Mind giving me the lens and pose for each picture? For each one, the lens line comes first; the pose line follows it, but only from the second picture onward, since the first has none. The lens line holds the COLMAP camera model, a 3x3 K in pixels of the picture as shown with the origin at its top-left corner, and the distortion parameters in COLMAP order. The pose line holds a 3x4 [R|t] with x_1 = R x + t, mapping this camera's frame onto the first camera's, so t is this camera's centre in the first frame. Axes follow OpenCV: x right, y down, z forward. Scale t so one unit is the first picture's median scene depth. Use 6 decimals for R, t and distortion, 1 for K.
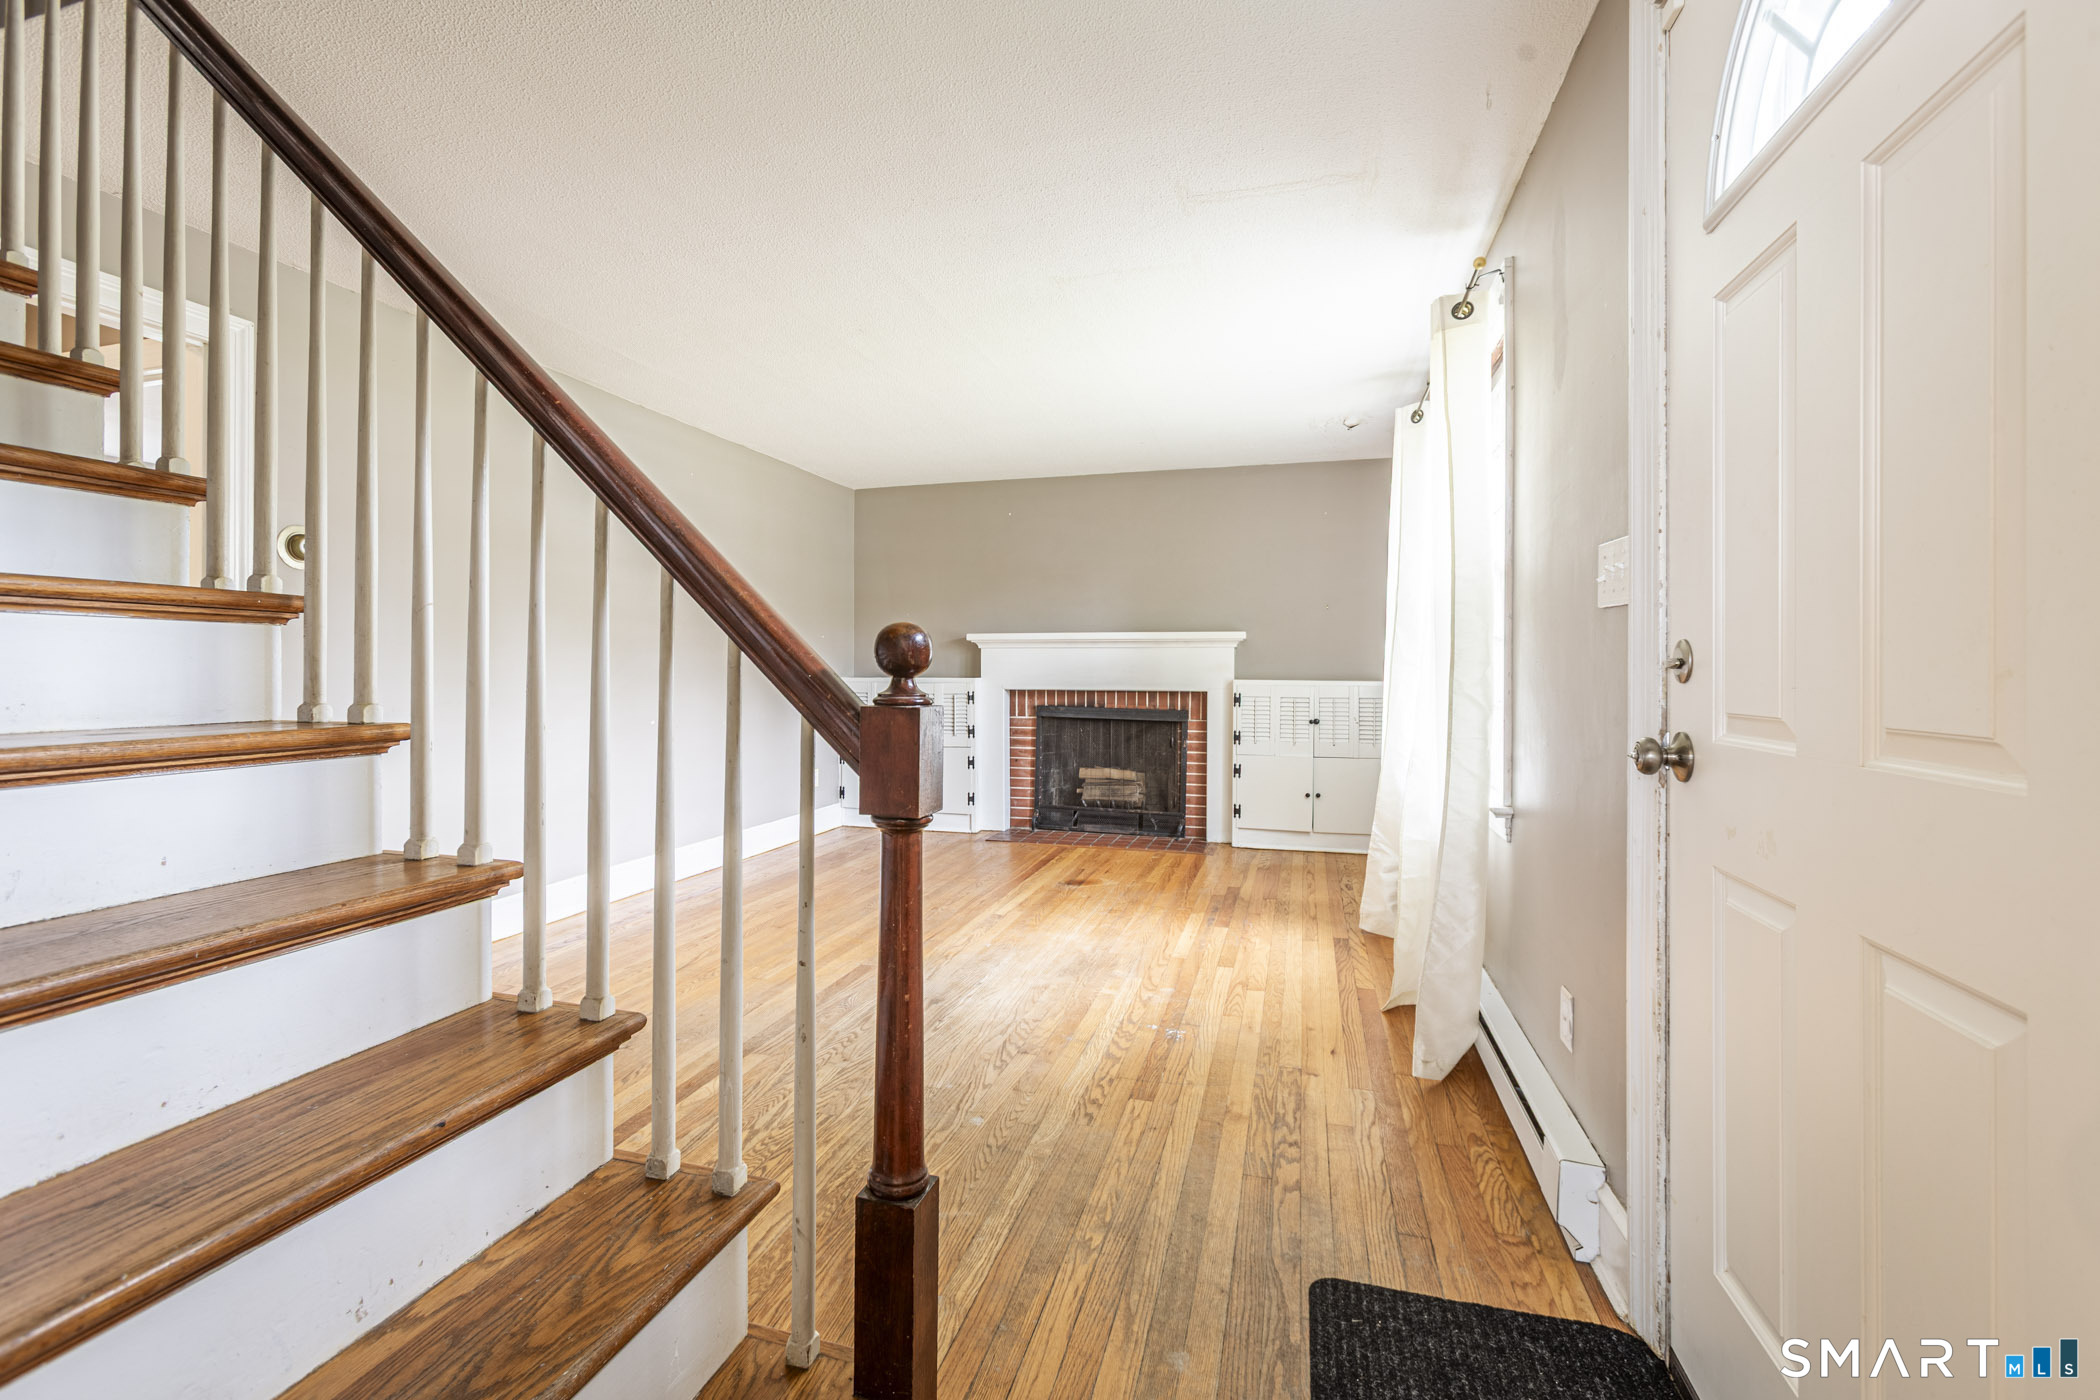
lens RADIAL K [[1017.8, 0, 999.8], [0, 1017.8, 648.8], [0, 0, 1]] dist [0.002960, 0.002214]
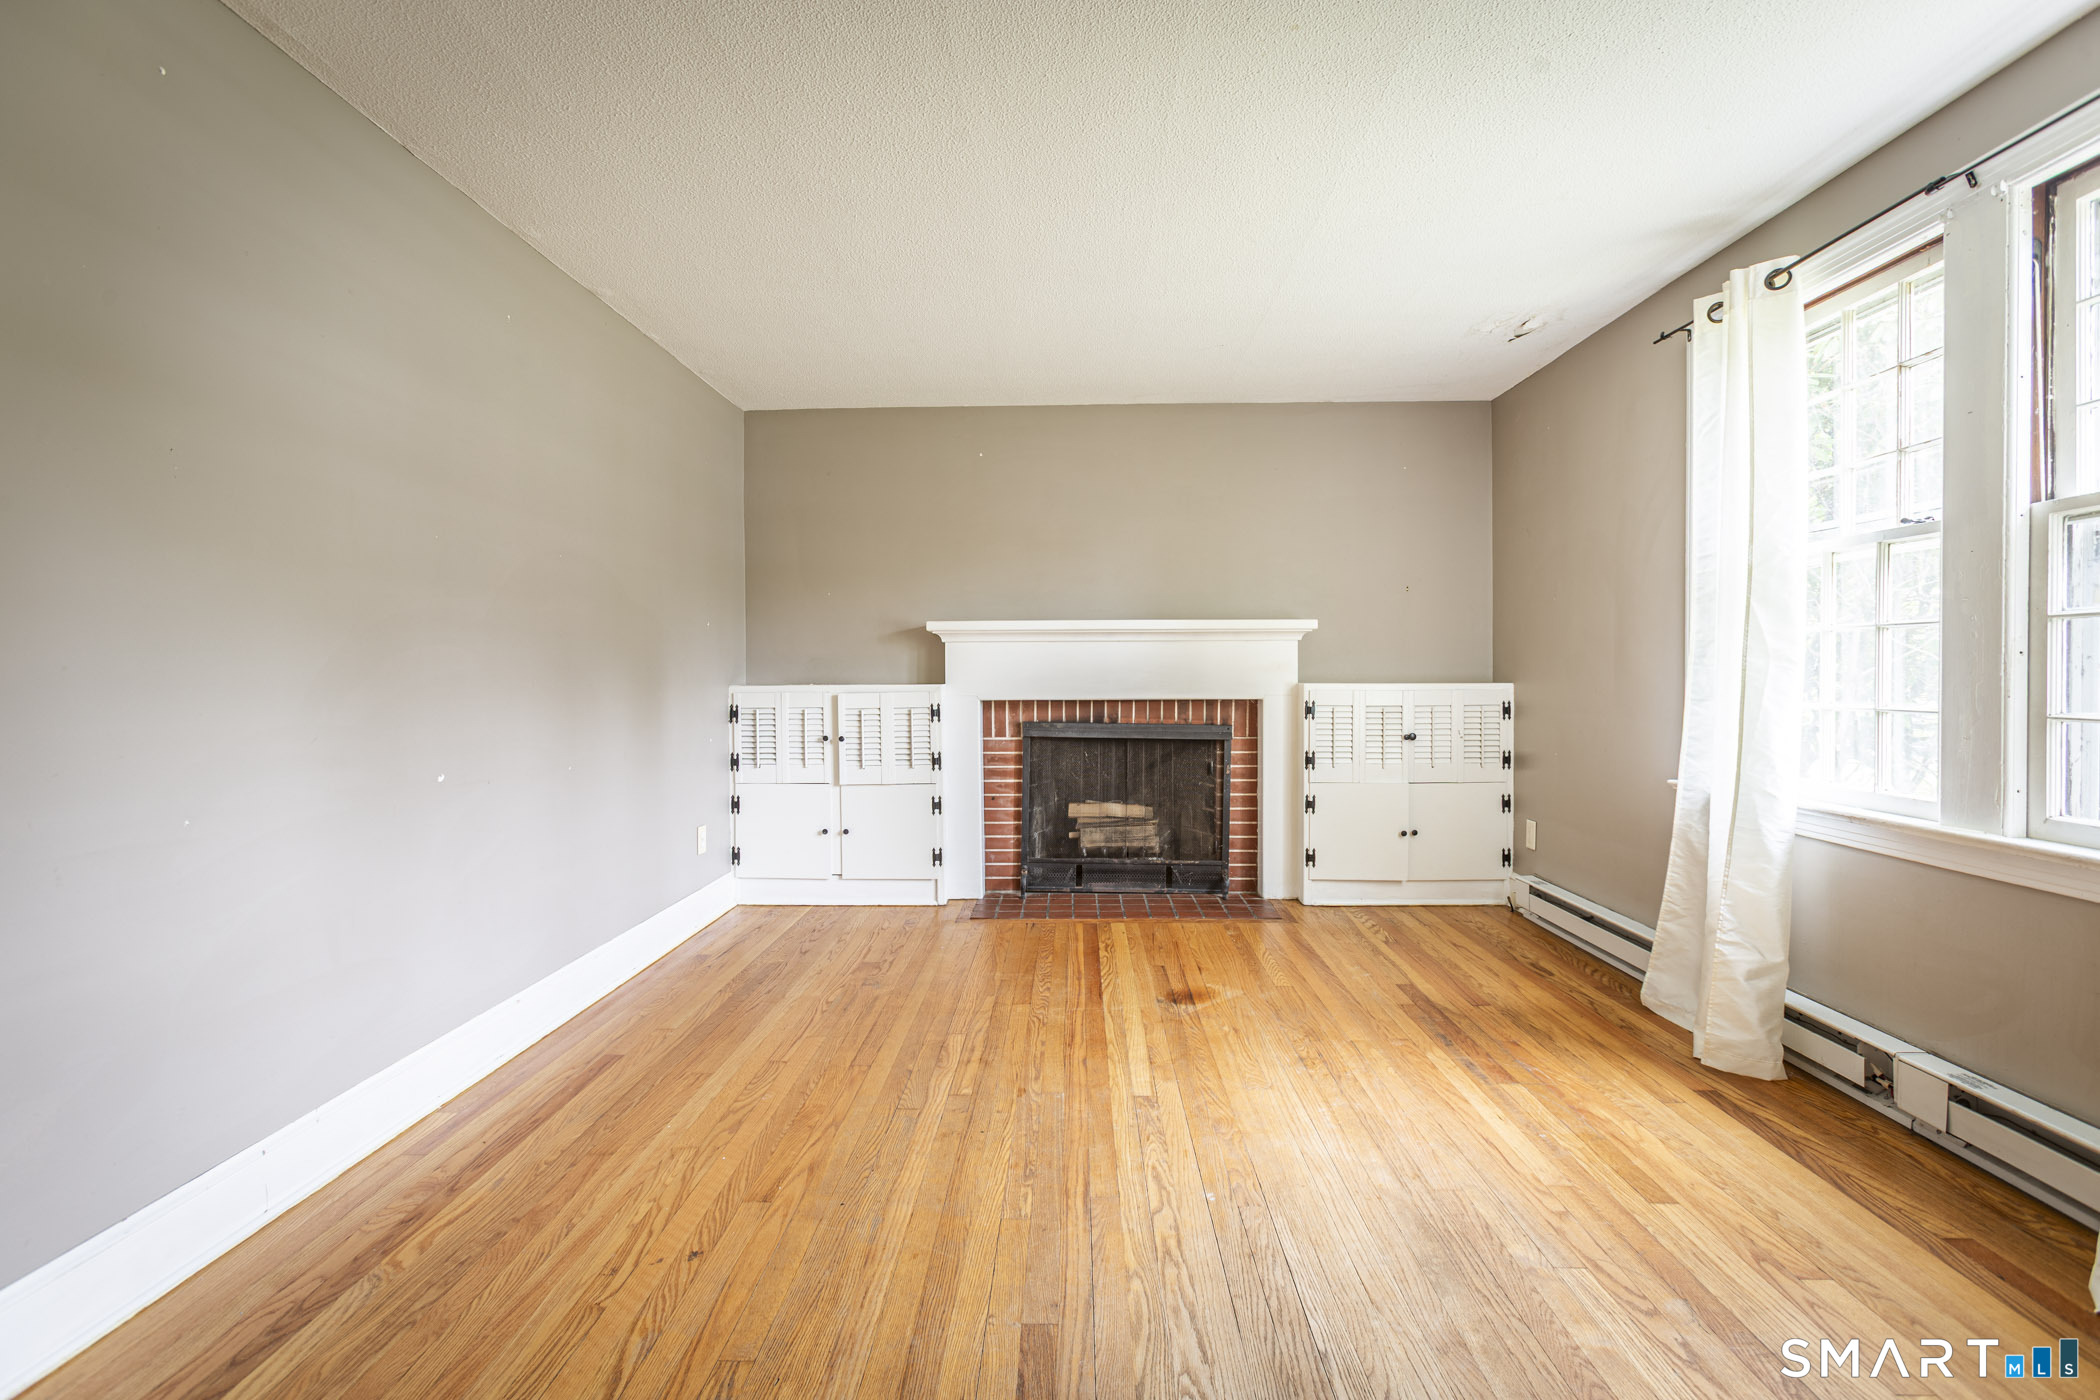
lens RADIAL K [[1002.0, 0, 1075.6], [0, 1002.0, 688.8], [0, 0, 1]] dist [-0.016338, 0.016004]
pose [[0.960011, -0.011701, 0.279718, -0.131432], [0.001735, 0.999356, 0.035849, 0.007240], [-0.279958, -0.033930, 0.959413, 0.323909]]
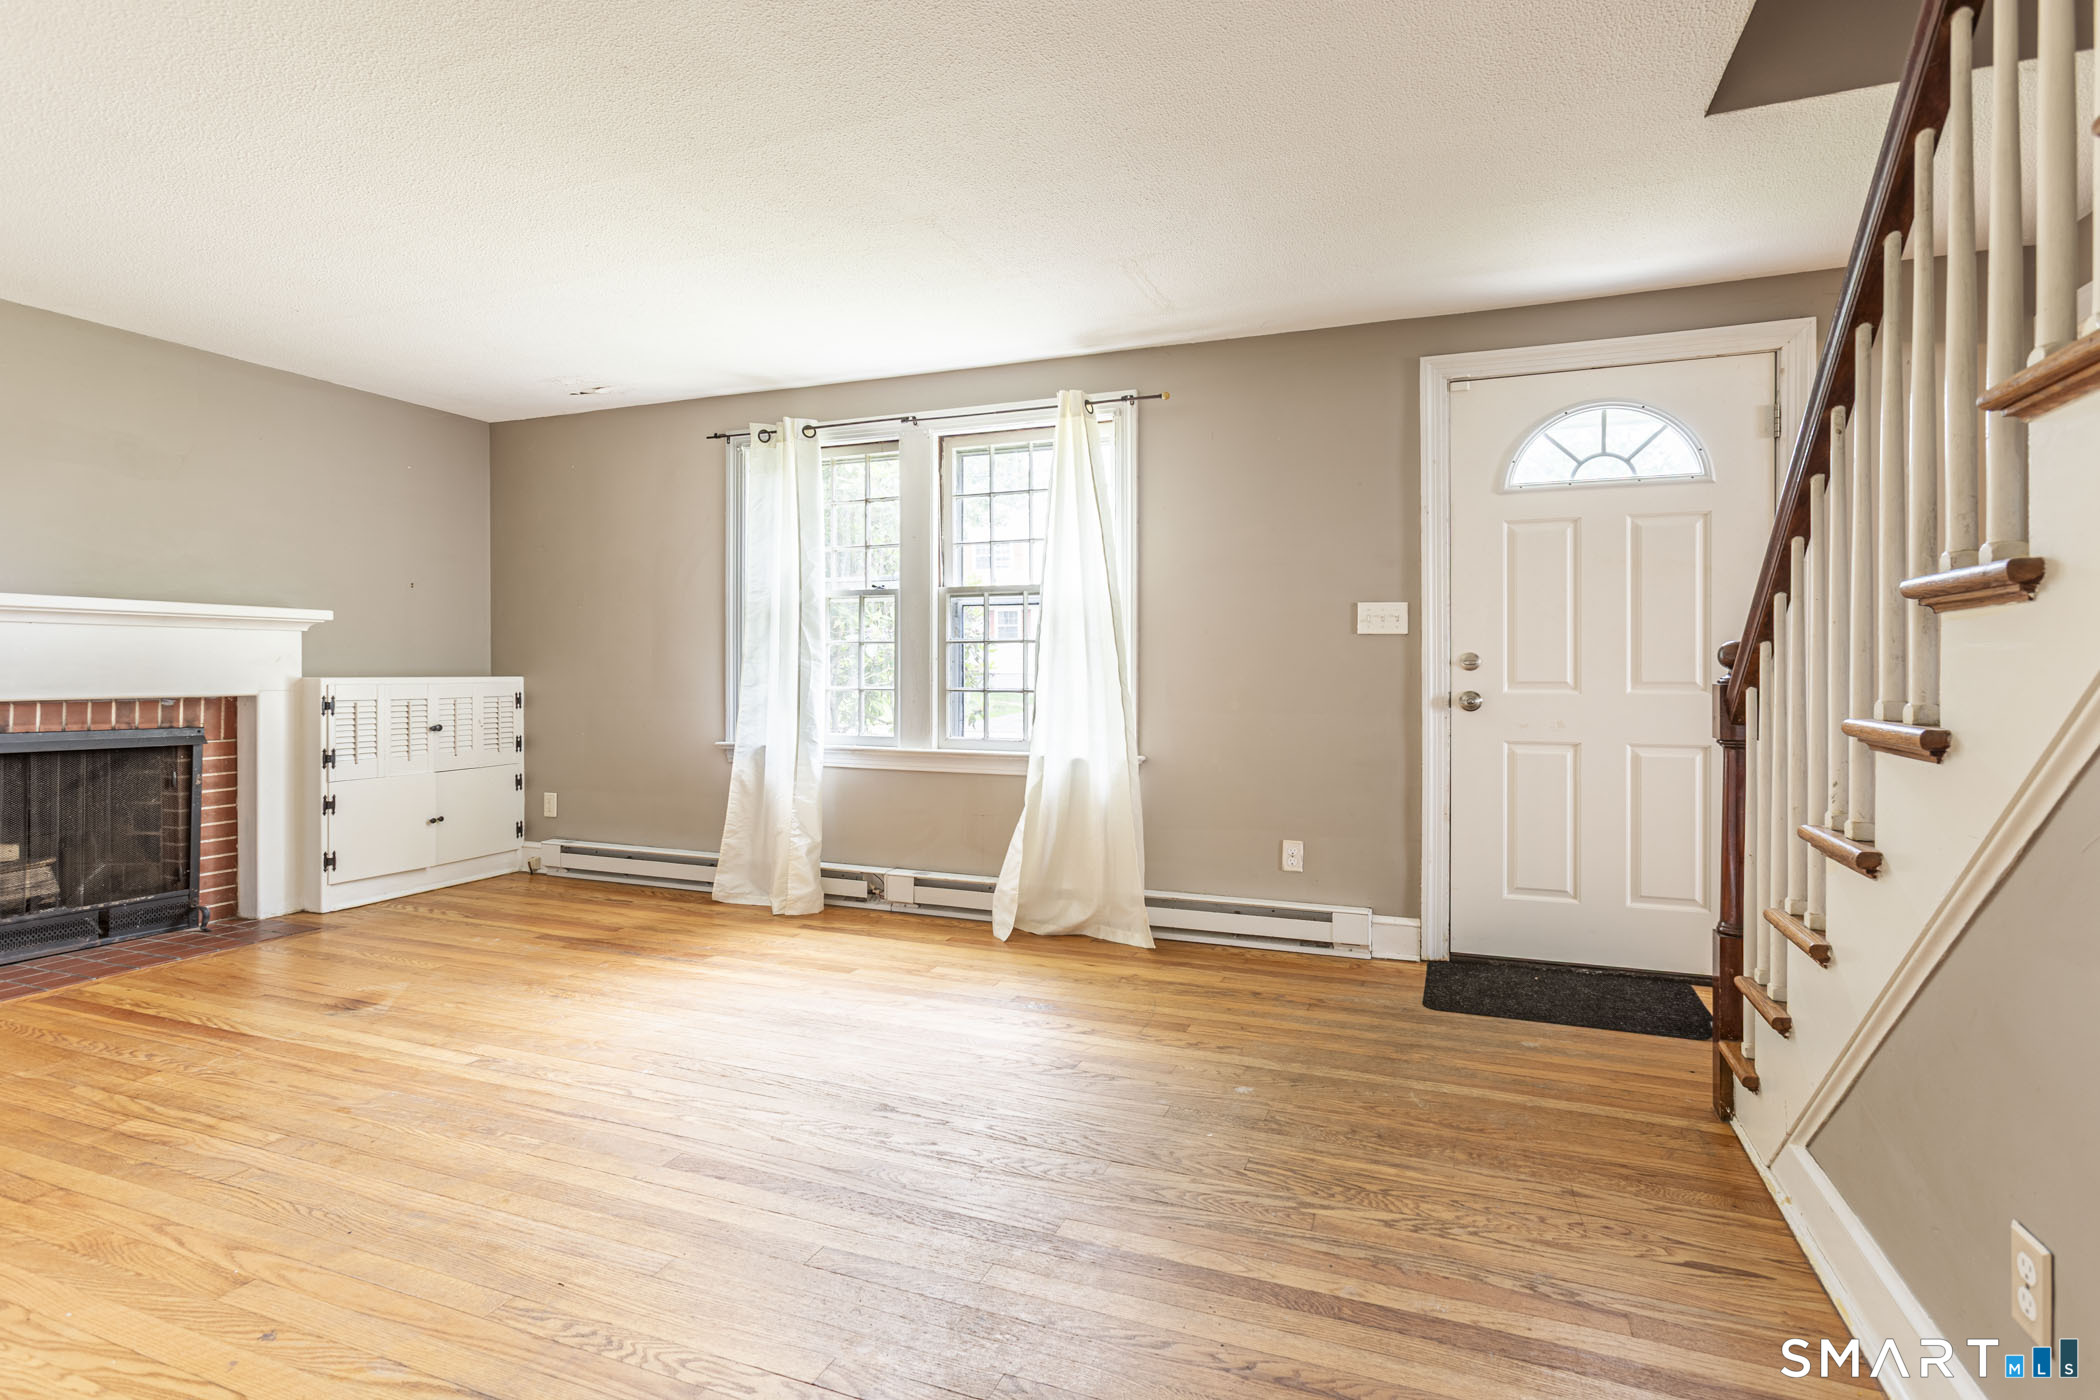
lens RADIAL K [[940.5, 0, 1095.4], [0, 940.5, 682.8], [0, 0, 1]] dist [-0.016333, 0.008281]
pose [[0.056150, -0.017946, 0.998261, -0.366908], [-0.022912, 0.999552, 0.019258, 0.008825], [-0.998159, -0.023953, 0.055714, 0.407705]]
